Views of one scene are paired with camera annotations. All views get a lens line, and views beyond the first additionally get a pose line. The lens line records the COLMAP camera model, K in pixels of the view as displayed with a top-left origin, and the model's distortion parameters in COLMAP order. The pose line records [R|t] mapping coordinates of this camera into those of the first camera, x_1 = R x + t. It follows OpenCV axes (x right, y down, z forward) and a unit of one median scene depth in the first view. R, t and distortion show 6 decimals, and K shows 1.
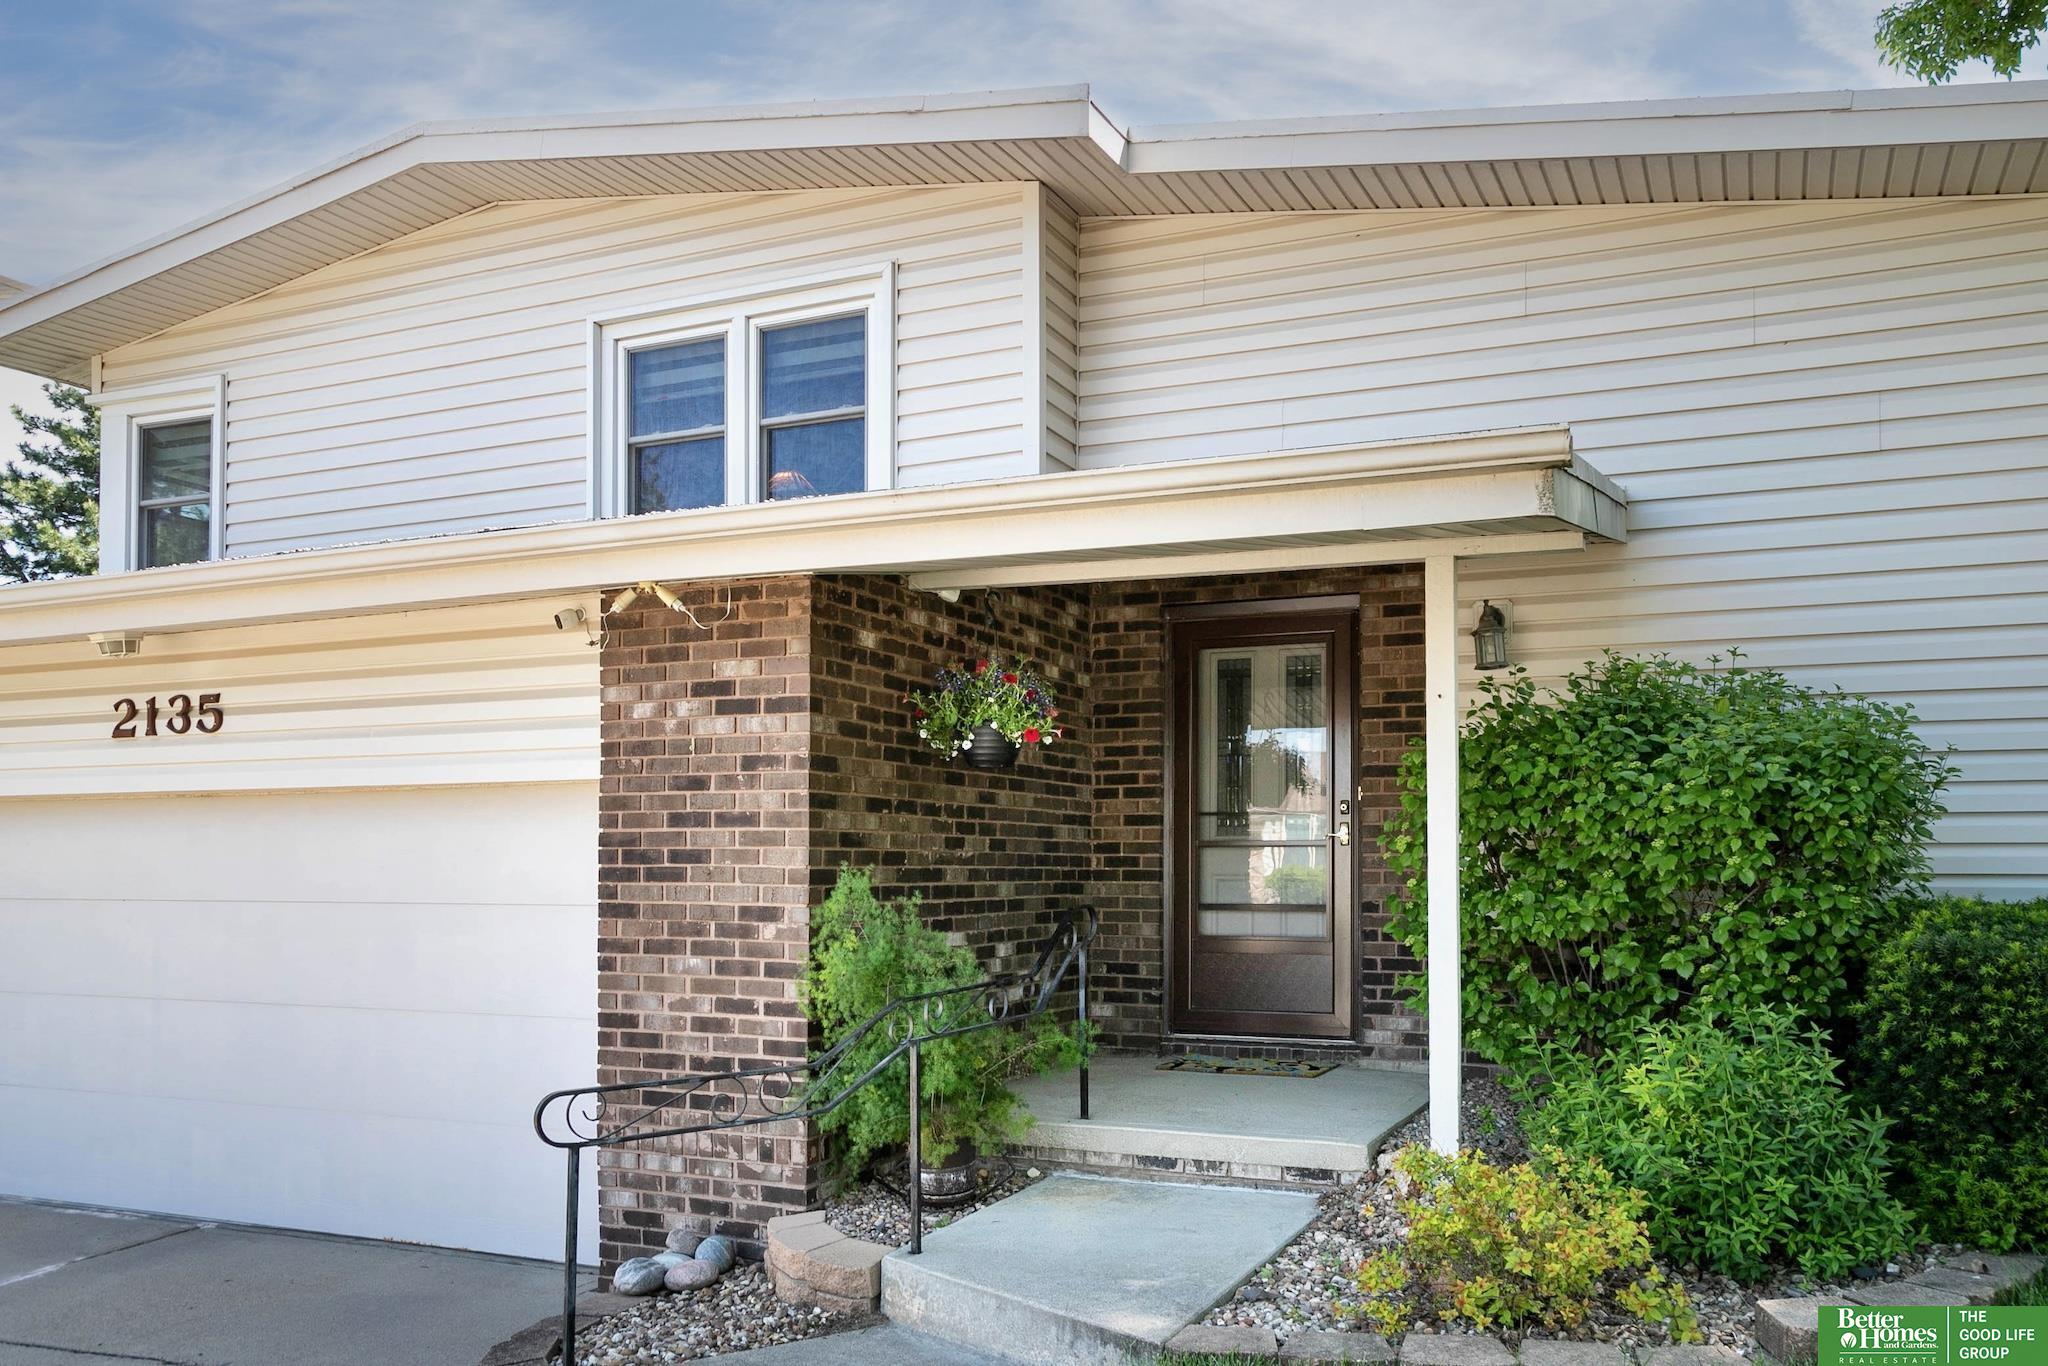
lens RADIAL K [[1469.6, 0, 1021.8], [0, 1469.6, 863.4], [0, 0, 1]] dist [-0.008982, -0.001481]
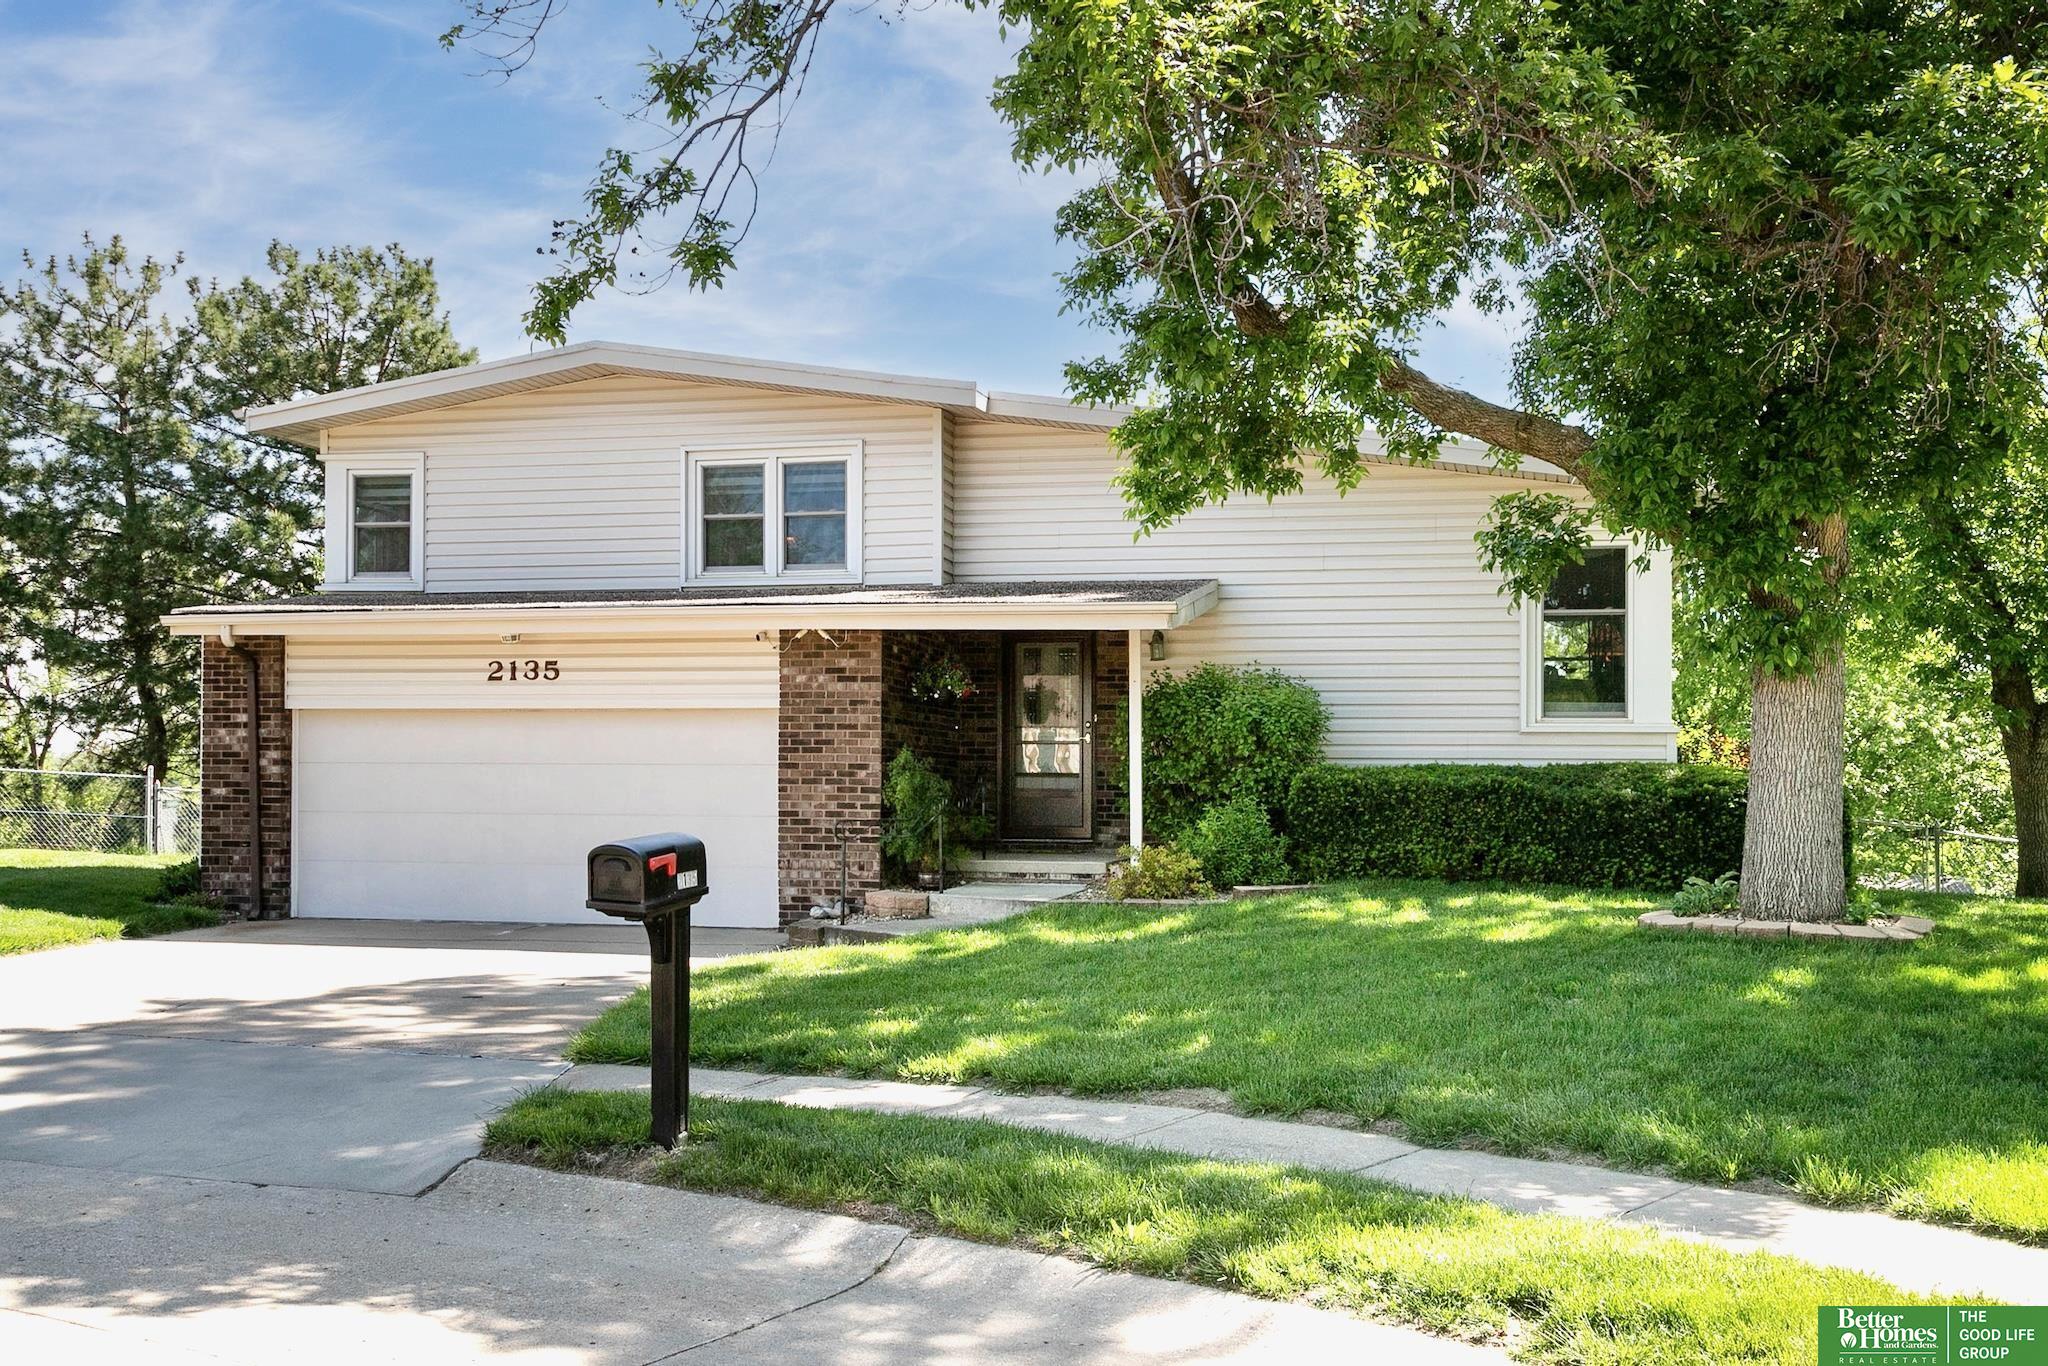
lens RADIAL K [[1873.7, 0, 1024.0], [0, 1873.7, 683.0], [0, 0, 1]] dist [0.003325, 0.000185]
pose [[0.975486, 0.019146, 0.219225, -0.565064], [-0.006699, 0.998330, -0.057380, 0.069266], [-0.219958, 0.054505, 0.973986, -1.949611]]
